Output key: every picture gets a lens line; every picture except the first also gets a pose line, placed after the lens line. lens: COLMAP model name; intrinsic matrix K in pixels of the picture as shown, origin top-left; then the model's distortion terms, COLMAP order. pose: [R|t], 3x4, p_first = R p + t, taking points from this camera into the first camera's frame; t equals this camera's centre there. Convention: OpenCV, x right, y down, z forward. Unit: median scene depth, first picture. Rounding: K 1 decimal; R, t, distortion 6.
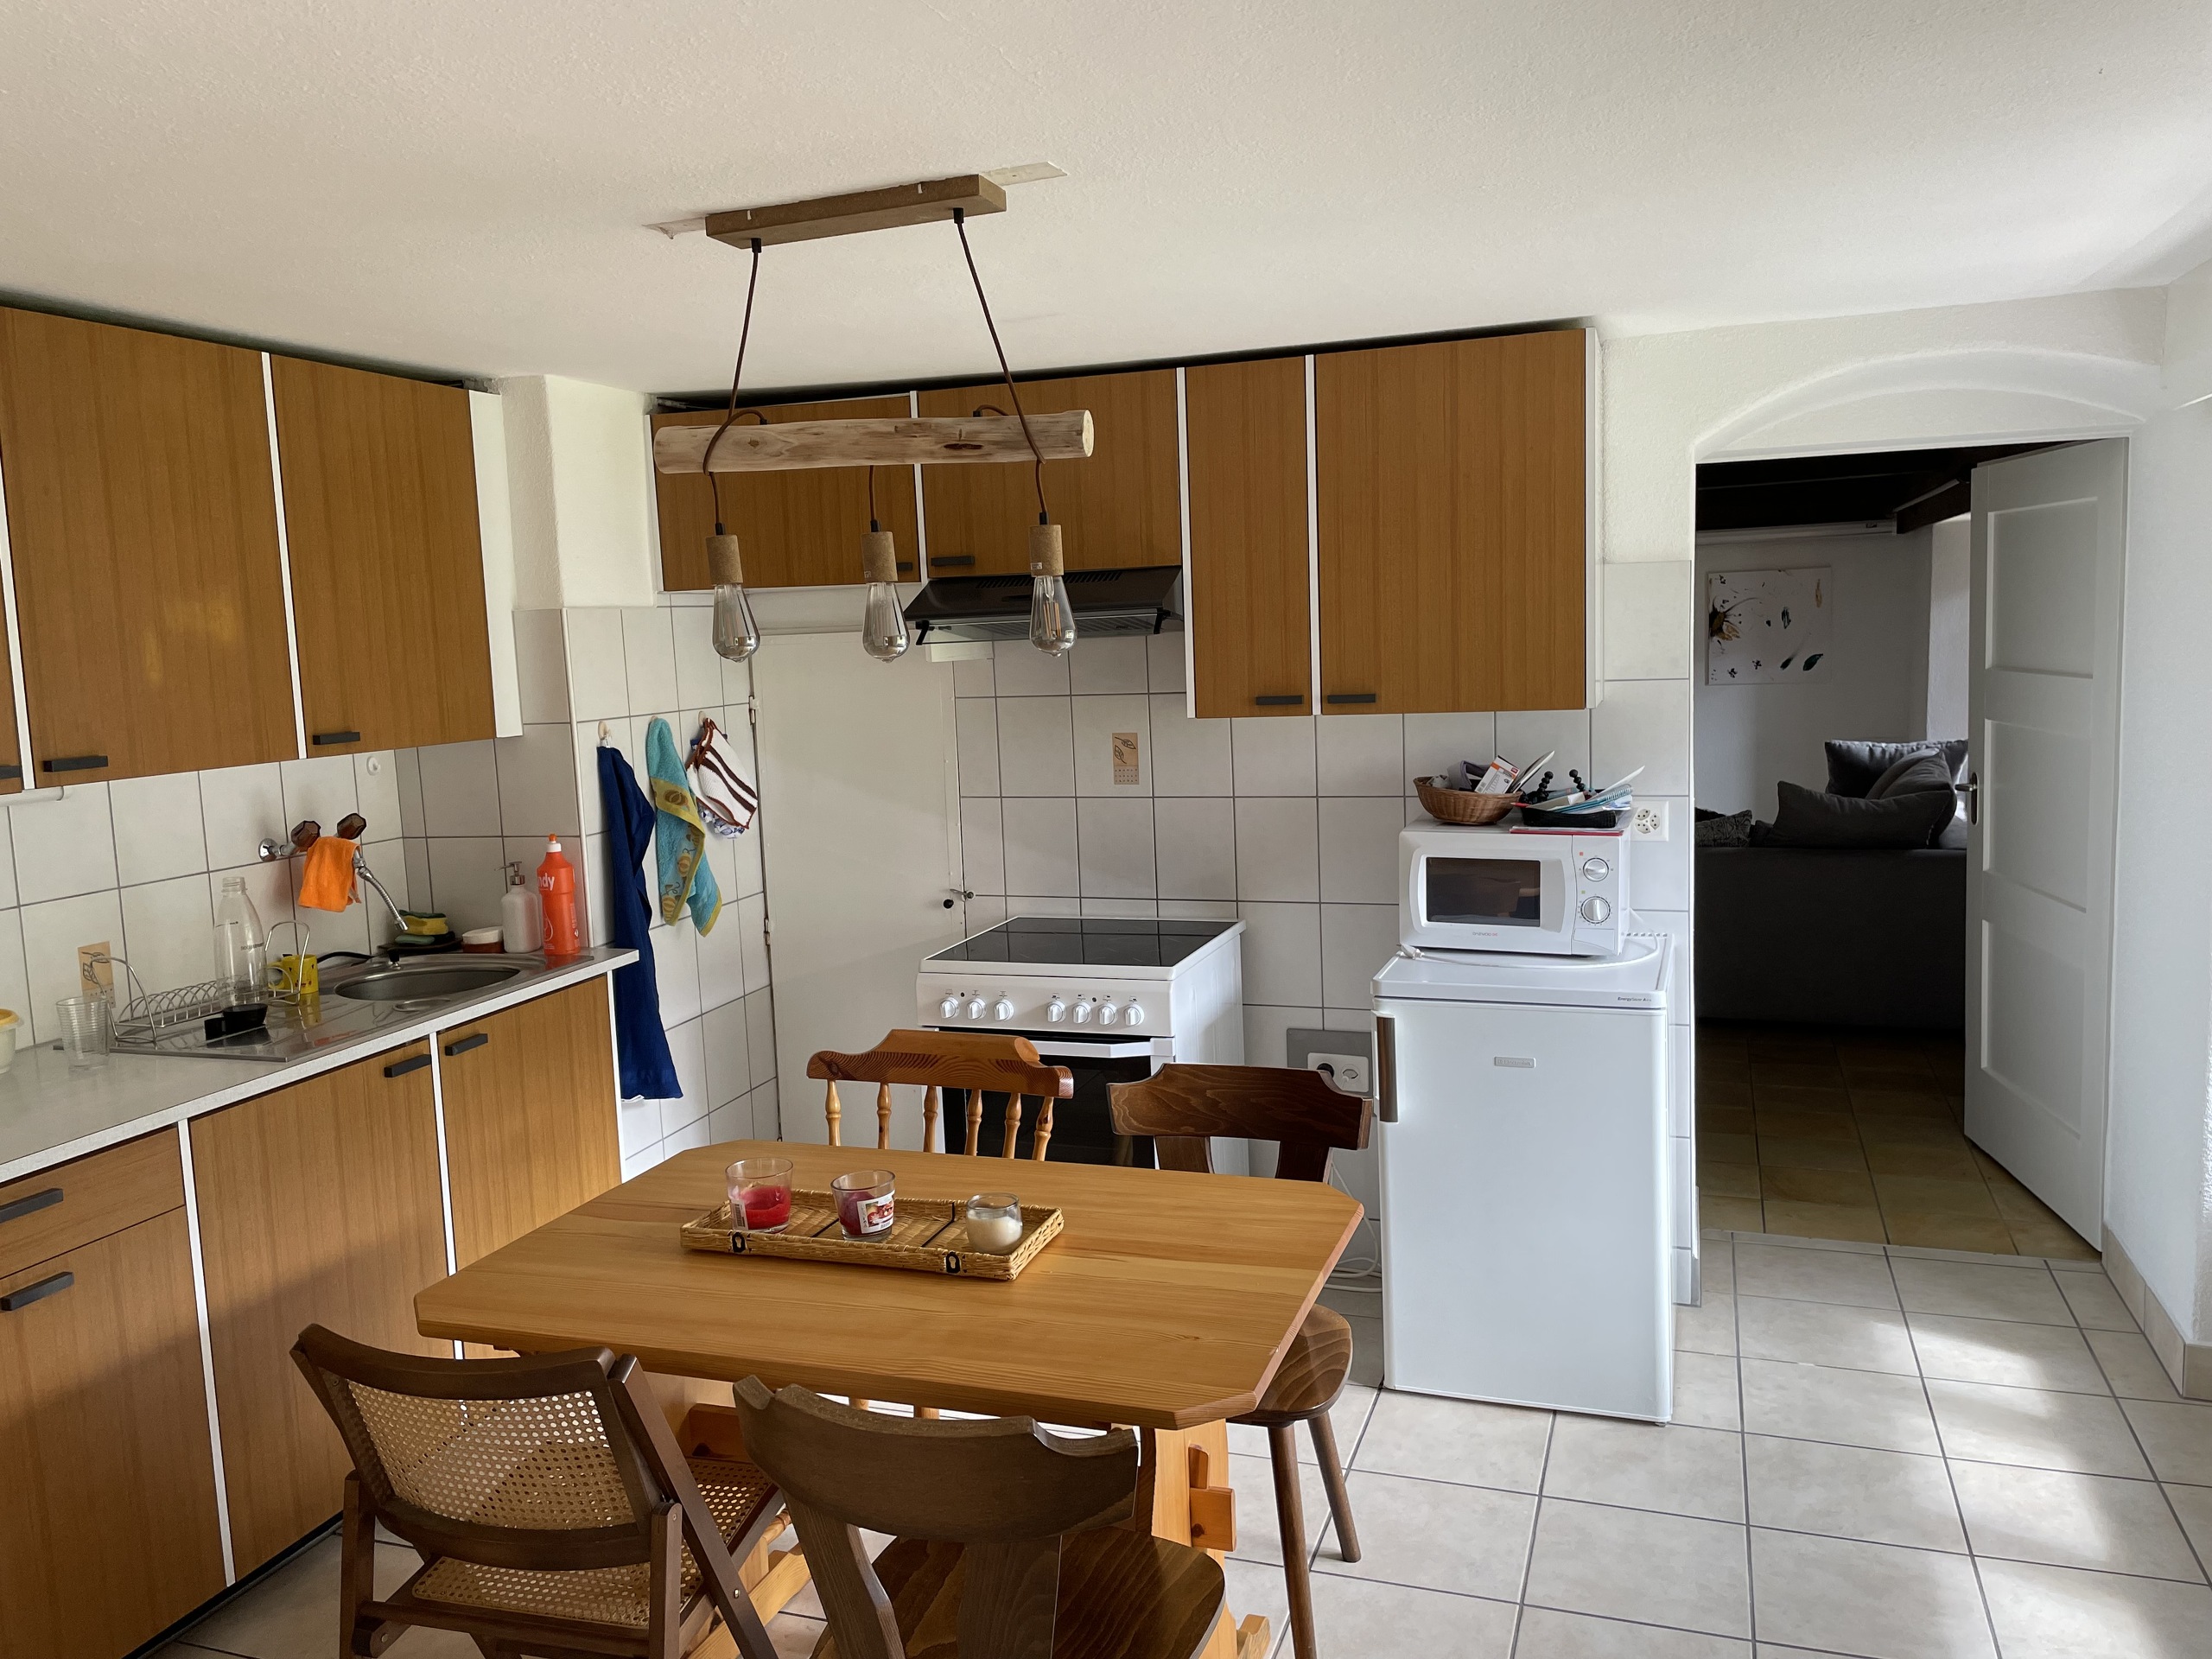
lens RADIAL K [[1676.7, 0, 1106.3], [0, 1676.7, 816.6], [0, 0, 1]] dist [0.086524, -0.107440]
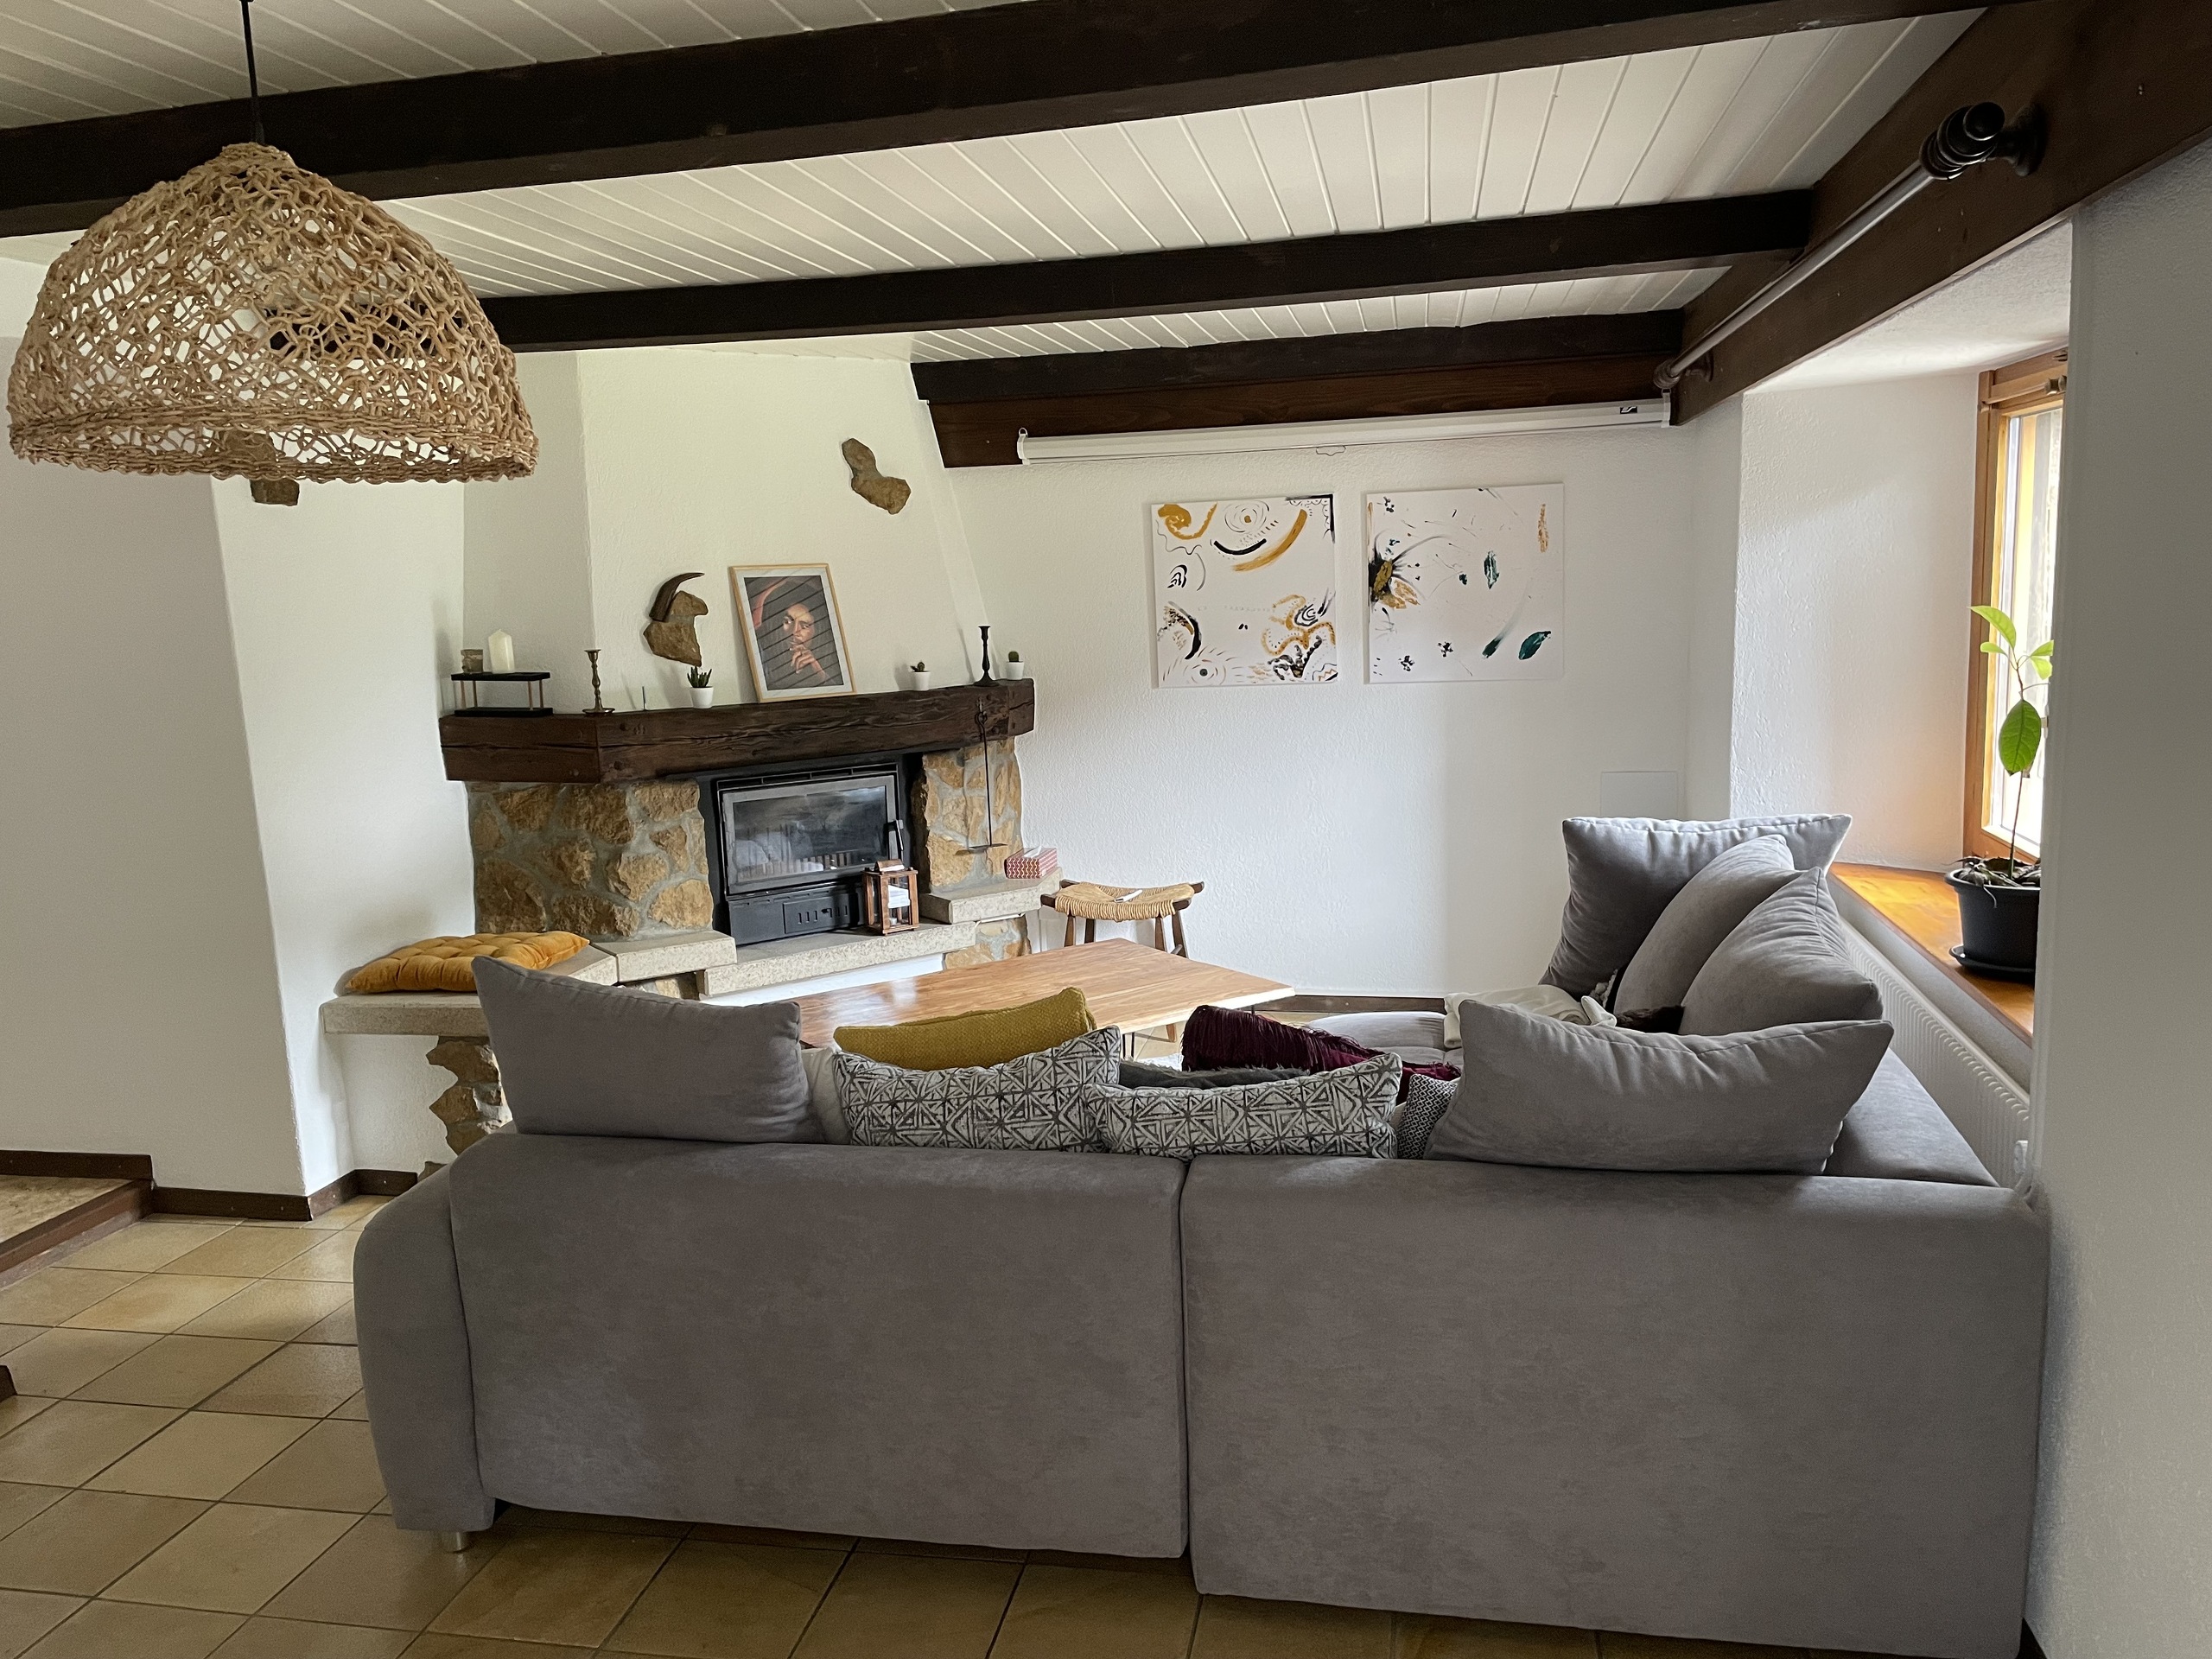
lens RADIAL K [[1676.7, 0, 1114.9], [0, 1676.7, 824.3], [0, 0, 1]] dist [0.086524, -0.107440]
pose [[0.987979, -0.021990, 0.153018, 1.320399], [0.017365, 0.999353, 0.031492, -0.363553], [-0.153612, -0.028457, 0.987721, 3.217980]]
